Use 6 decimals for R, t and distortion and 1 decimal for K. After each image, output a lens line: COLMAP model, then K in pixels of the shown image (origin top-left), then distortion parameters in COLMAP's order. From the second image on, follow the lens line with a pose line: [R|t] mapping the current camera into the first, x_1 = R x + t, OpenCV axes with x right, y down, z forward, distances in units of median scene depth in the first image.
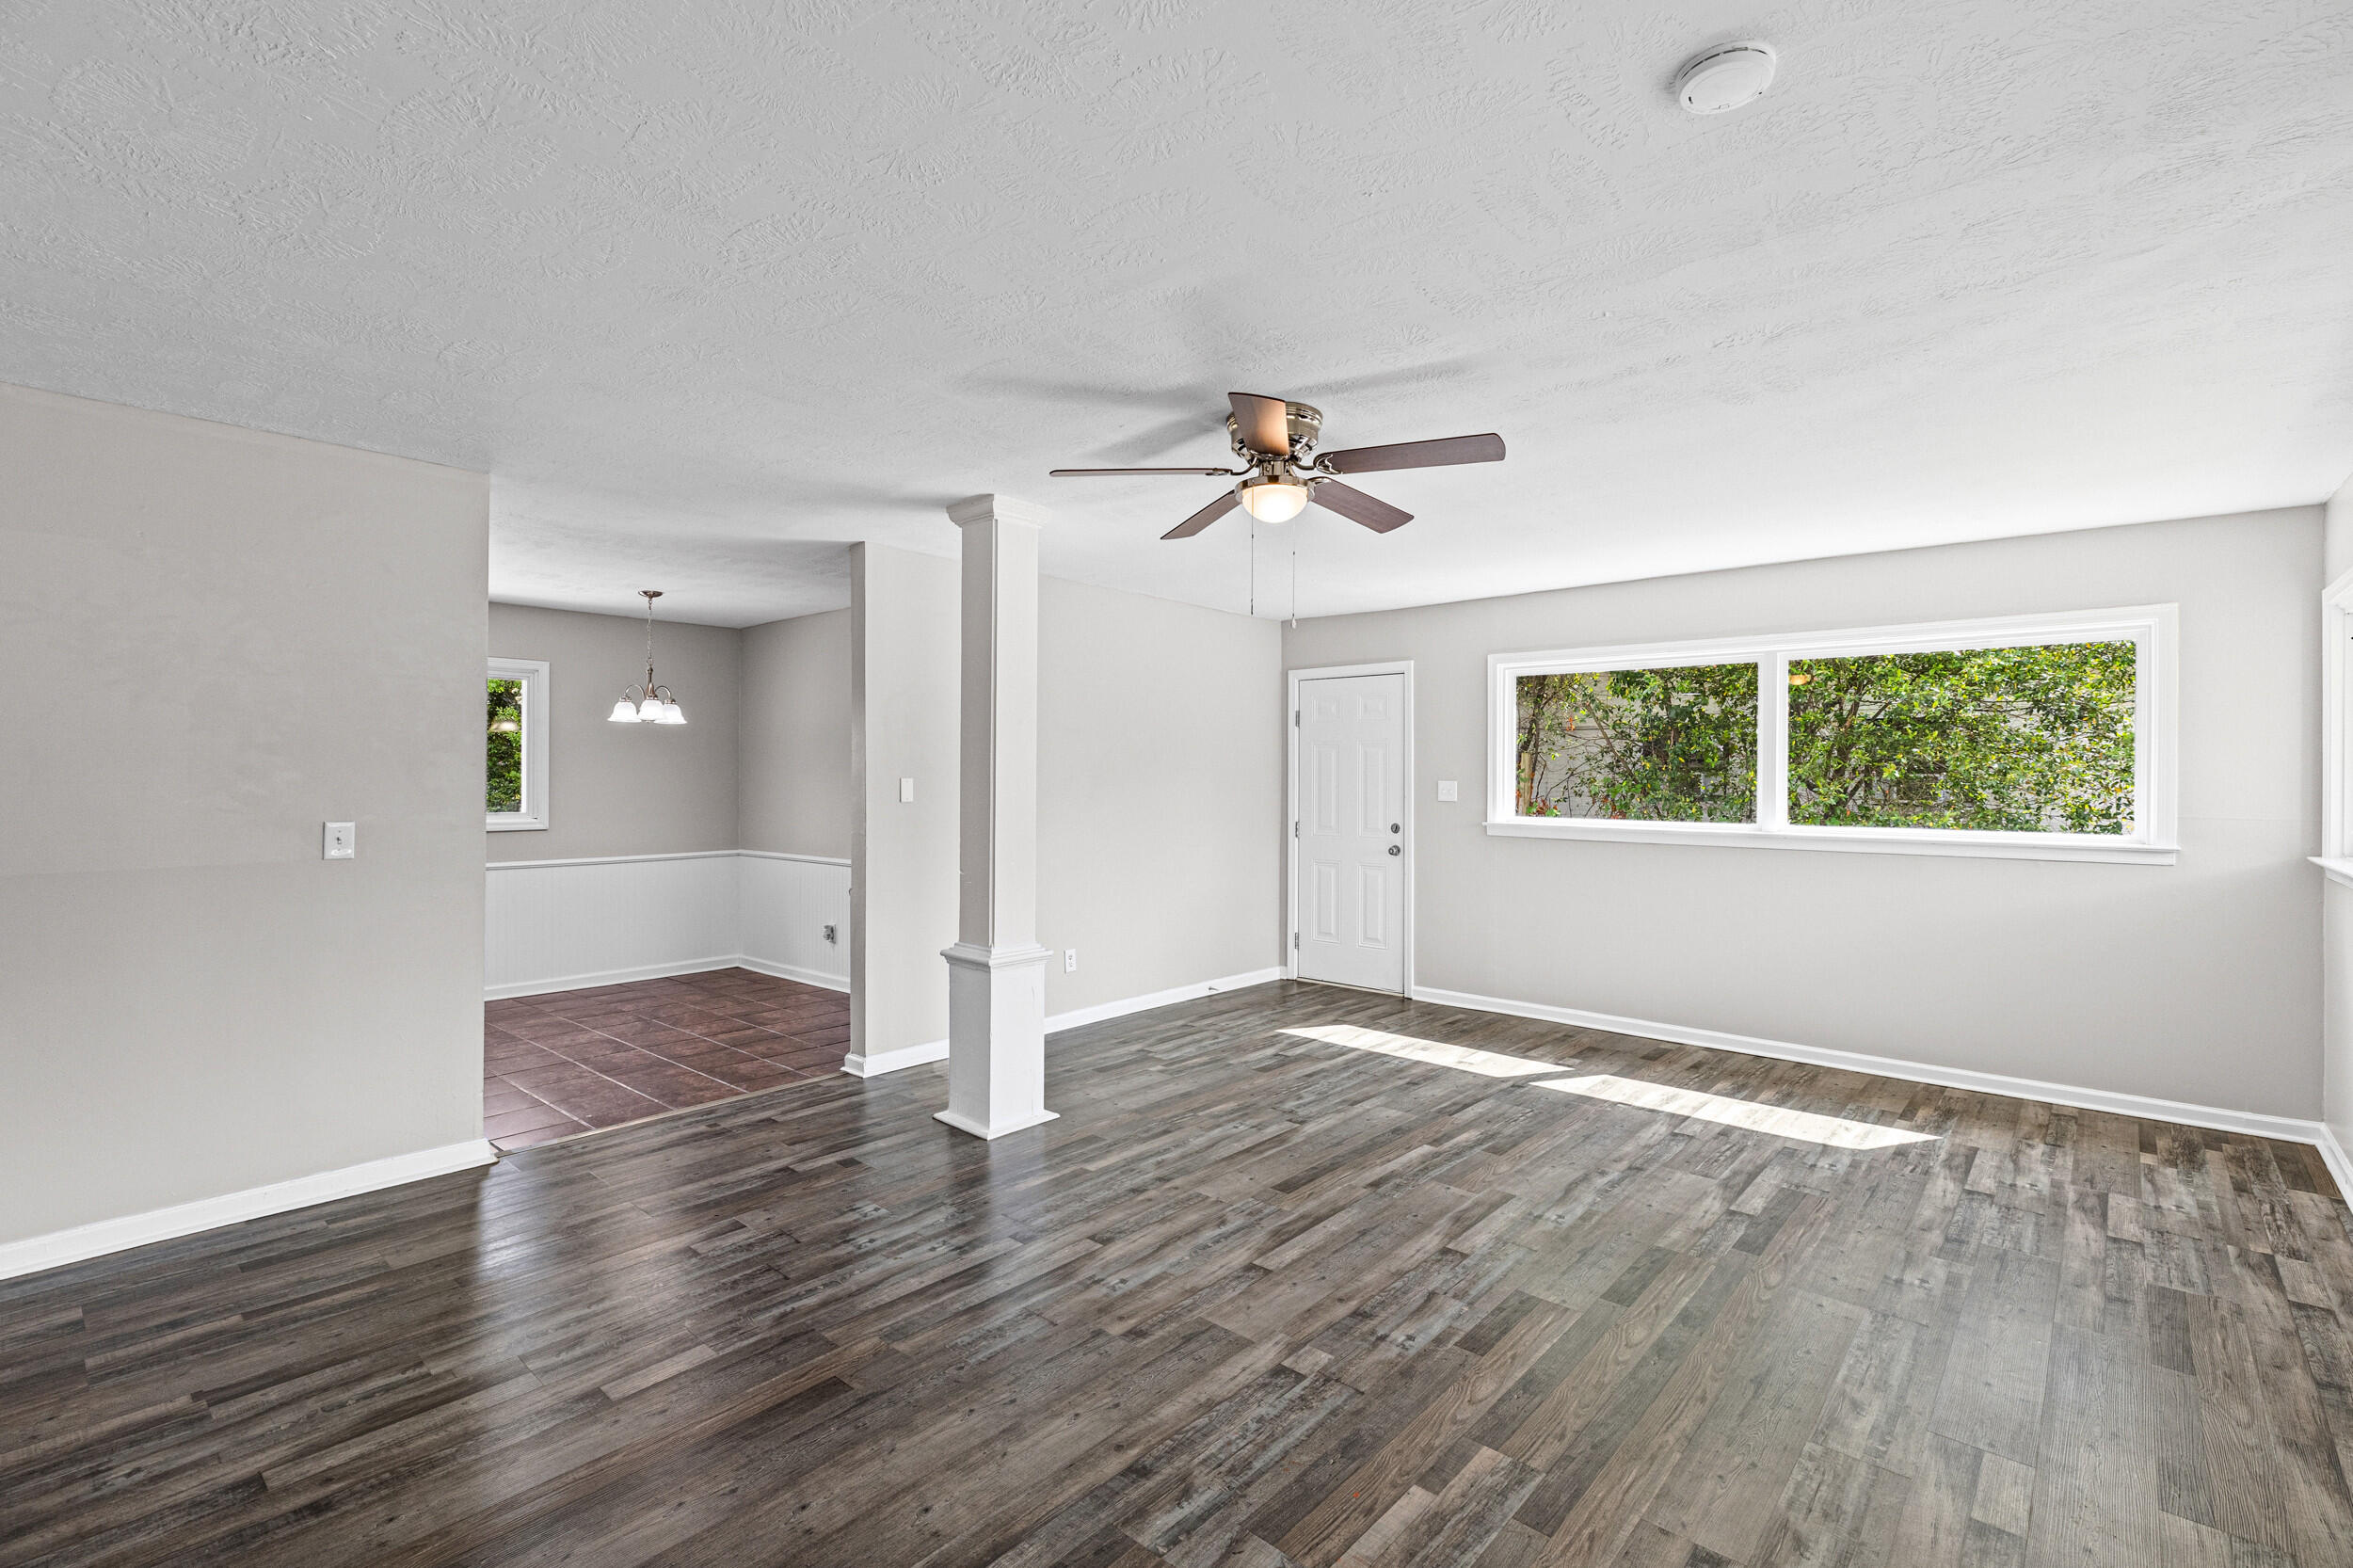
lens RADIAL K [[1060.8, 0, 1171.9], [0, 1060.8, 768.5], [0, 0, 1]] dist [0.005655, -0.000131]
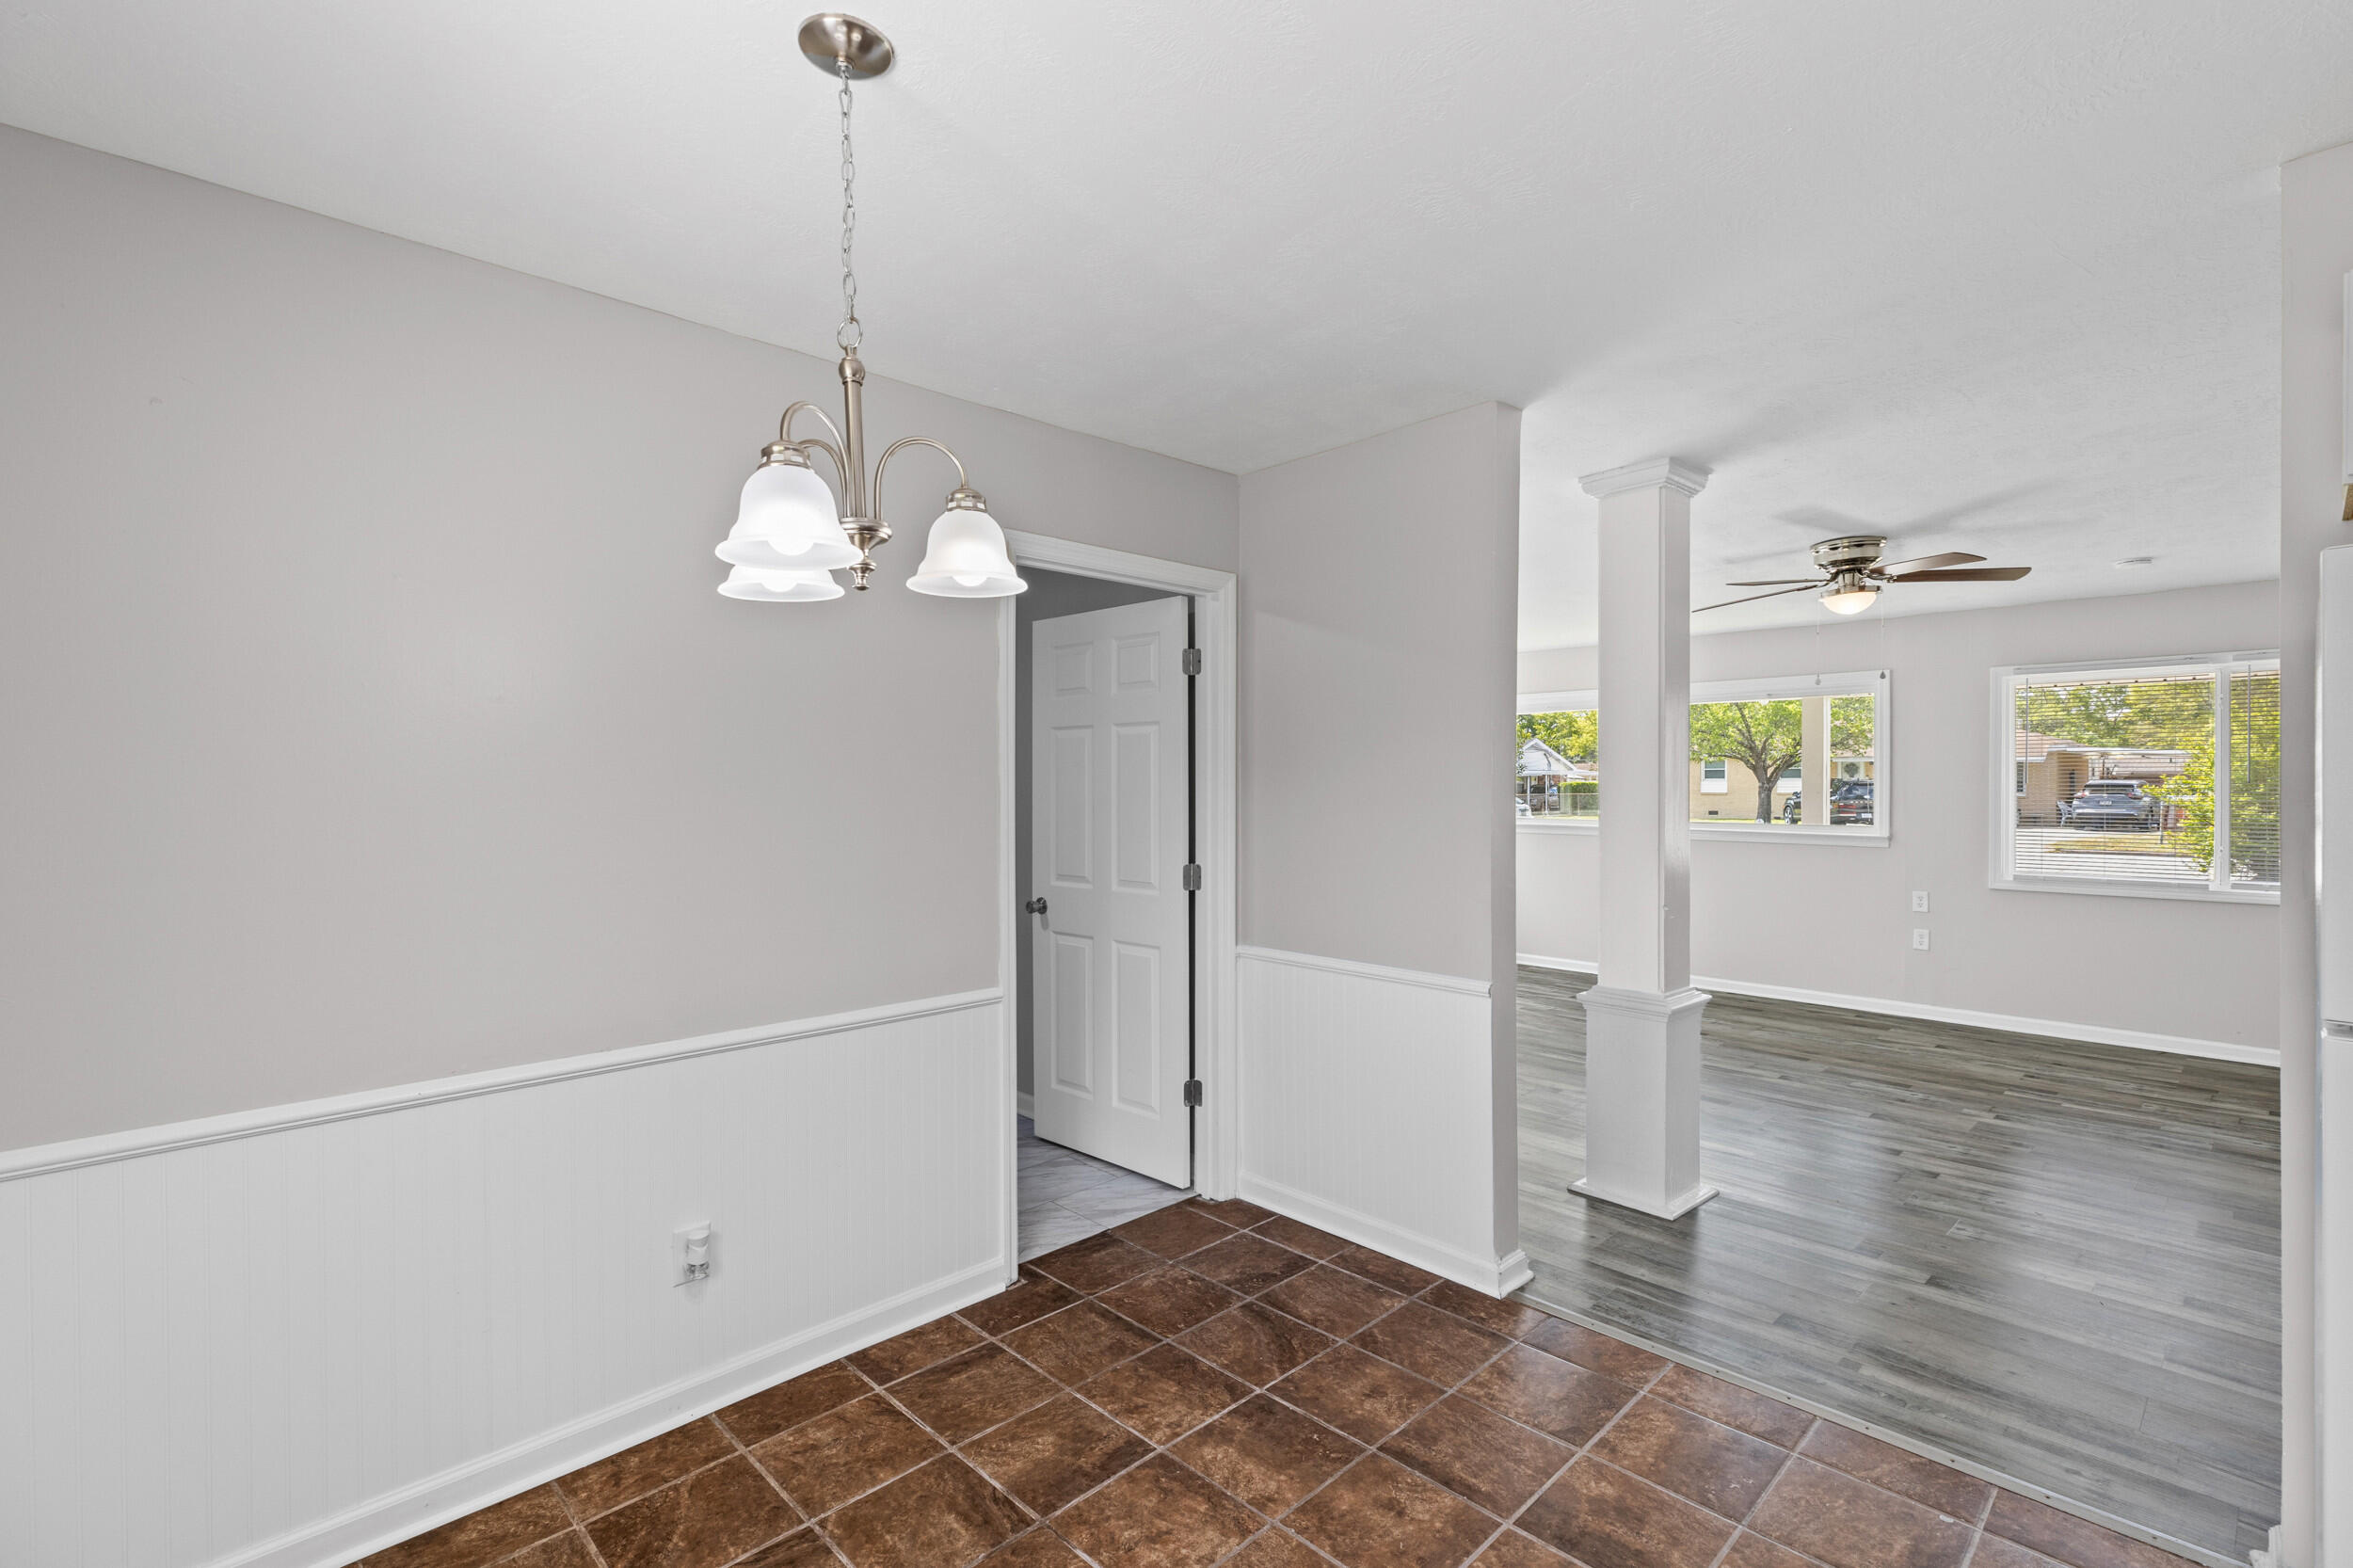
lens RADIAL K [[1060.8, 0, 1171.9], [0, 1060.8, 768.5], [0, 0, 1]] dist [0.005655, -0.000131]
pose [[0.080667, 0.008942, 0.996701, -1.590267], [-0.006754, 0.999942, -0.008424, -0.004642], [-0.996718, -0.006052, 0.080723, 1.973722]]
